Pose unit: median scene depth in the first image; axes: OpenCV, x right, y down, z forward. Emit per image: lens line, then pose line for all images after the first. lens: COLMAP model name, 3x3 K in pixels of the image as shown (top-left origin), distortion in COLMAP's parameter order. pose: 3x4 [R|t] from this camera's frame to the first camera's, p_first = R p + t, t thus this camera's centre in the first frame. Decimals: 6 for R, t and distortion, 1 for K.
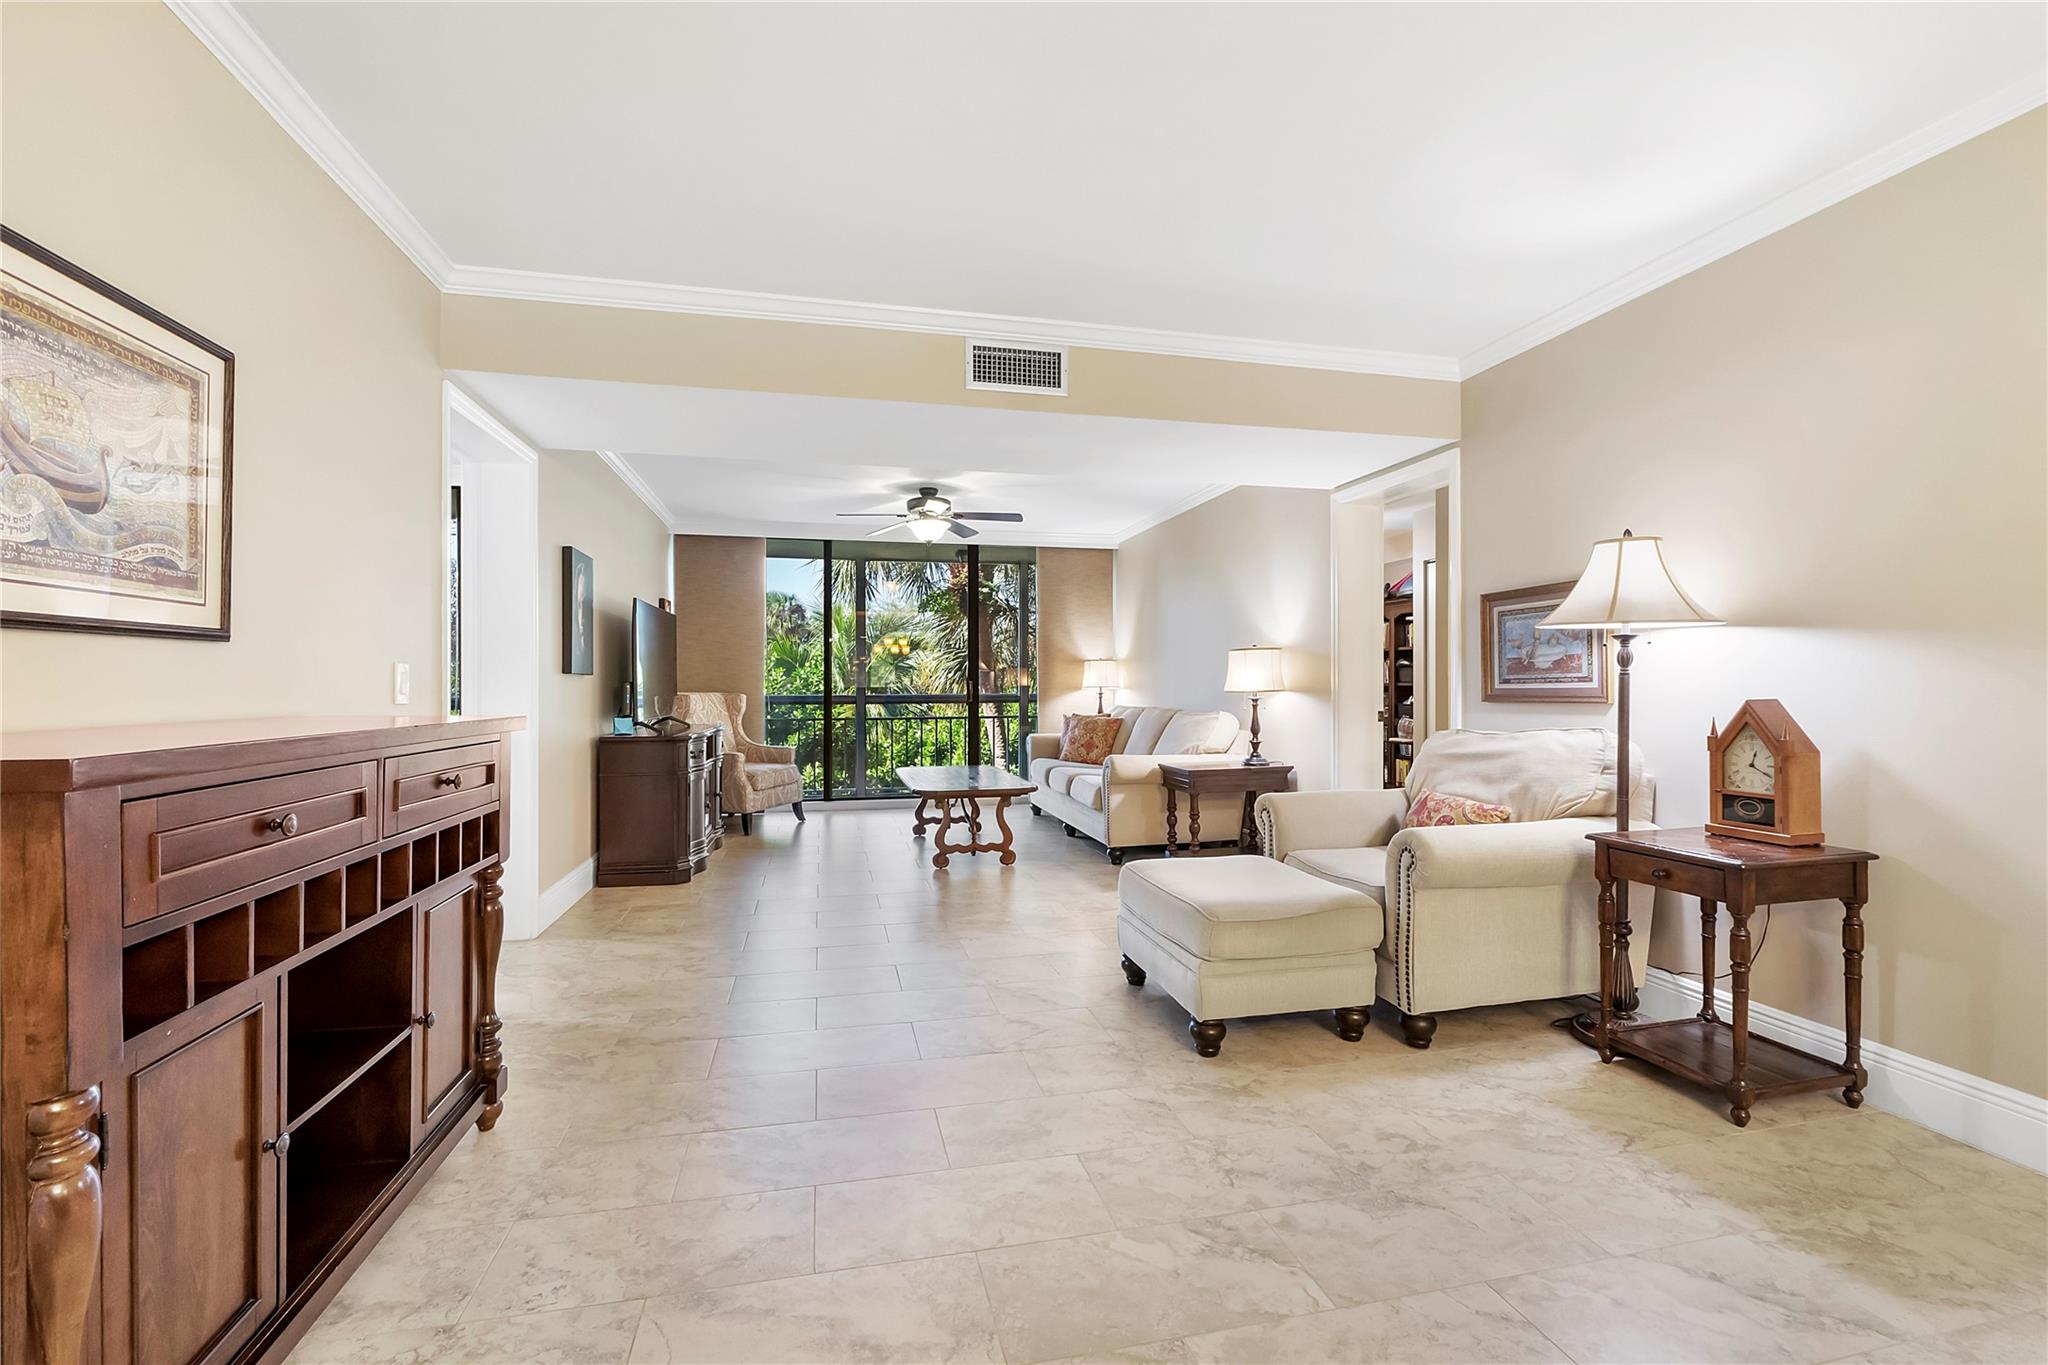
lens RADIAL K [[869.2, 0, 1017.5], [0, 869.2, 696.2], [0, 0, 1]] dist [-0.007699, -0.000181]
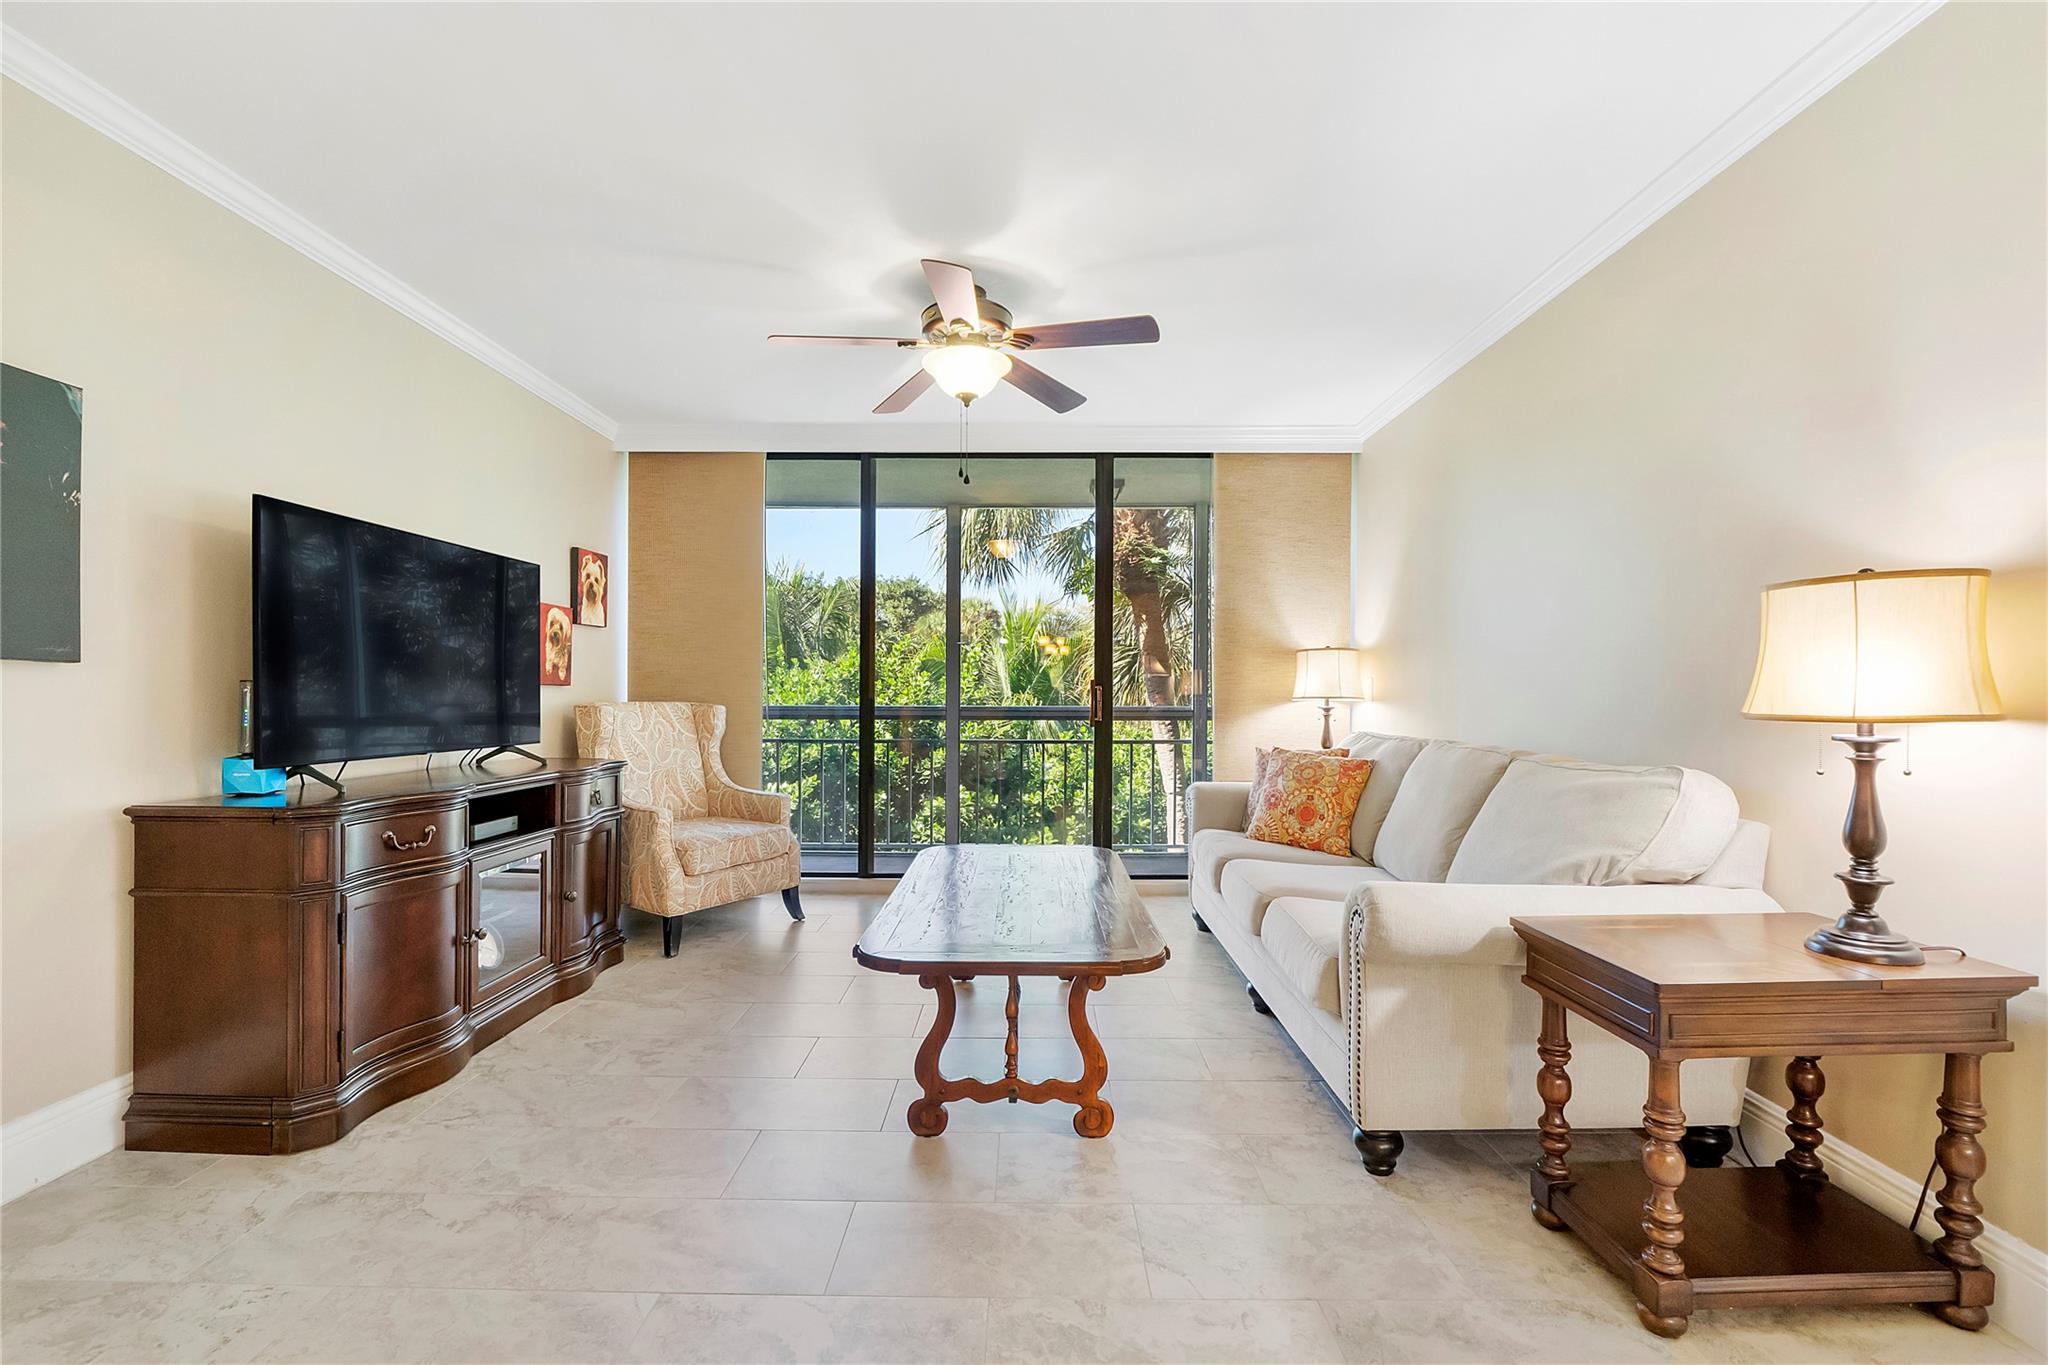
lens RADIAL K [[869.2, 0, 1019.7], [0, 869.2, 687.7], [0, 0, 1]] dist [-0.007699, -0.000181]
pose [[0.972373, 0.005441, -0.233368, 0.043637], [-0.009963, 0.999785, -0.018199, -0.006448], [0.233219, 0.020021, 0.972218, 0.536627]]
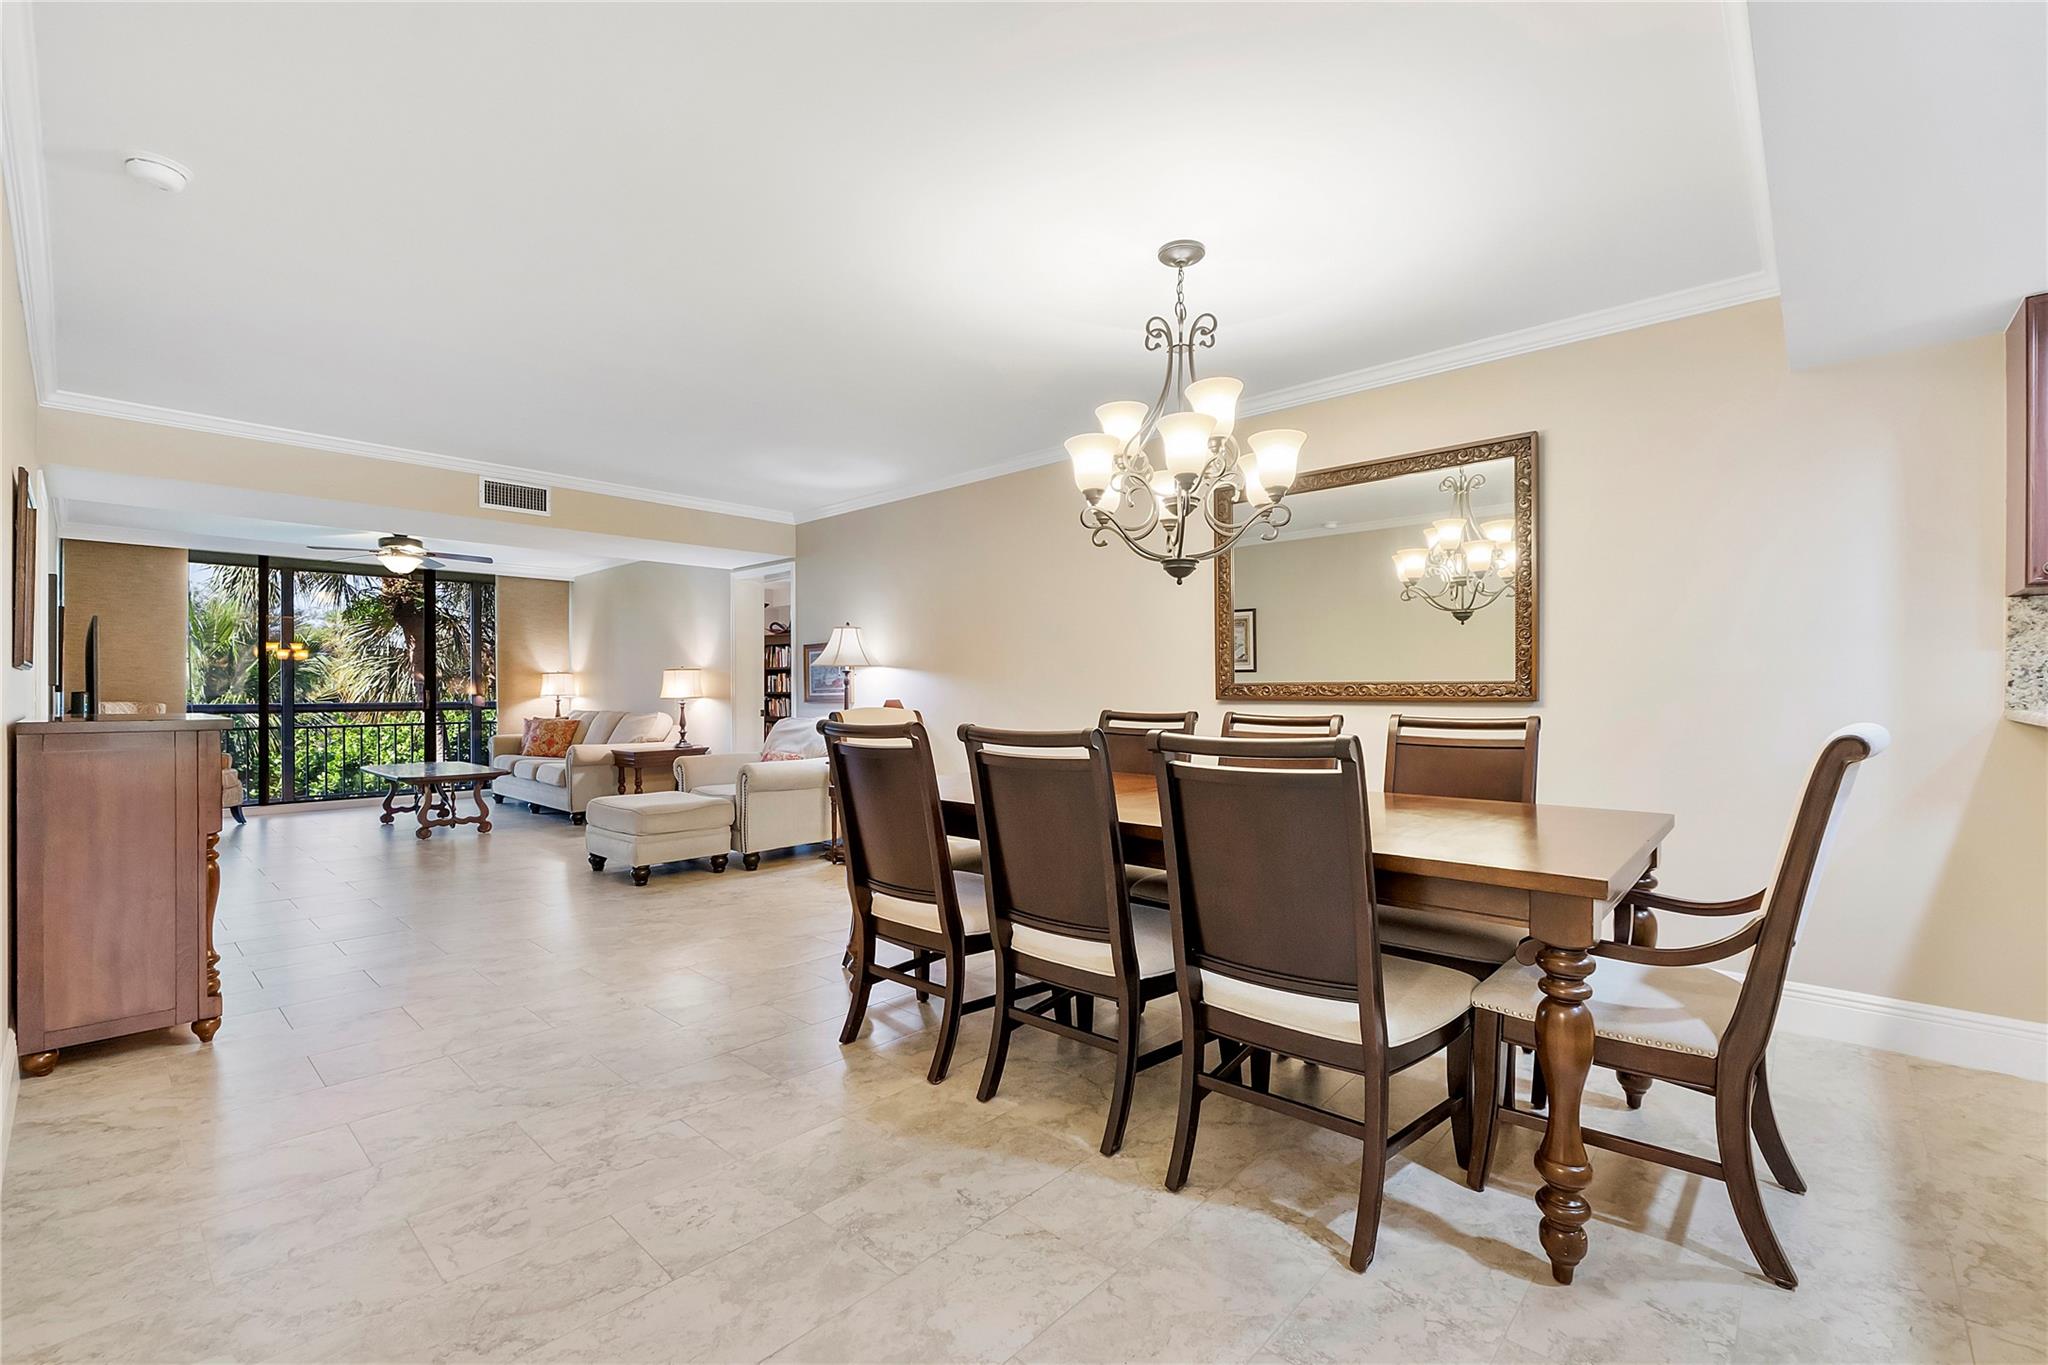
lens RADIAL K [[869.2, 0, 1024.3], [0, 869.2, 693.1], [0, 0, 1]] dist [-0.007699, -0.000181]
pose [[0.820746, -0.000336, 0.571292, -0.079338], [0.007951, 0.999910, -0.010835, 0.005884], [-0.571237, 0.013435, 0.820675, -0.466738]]
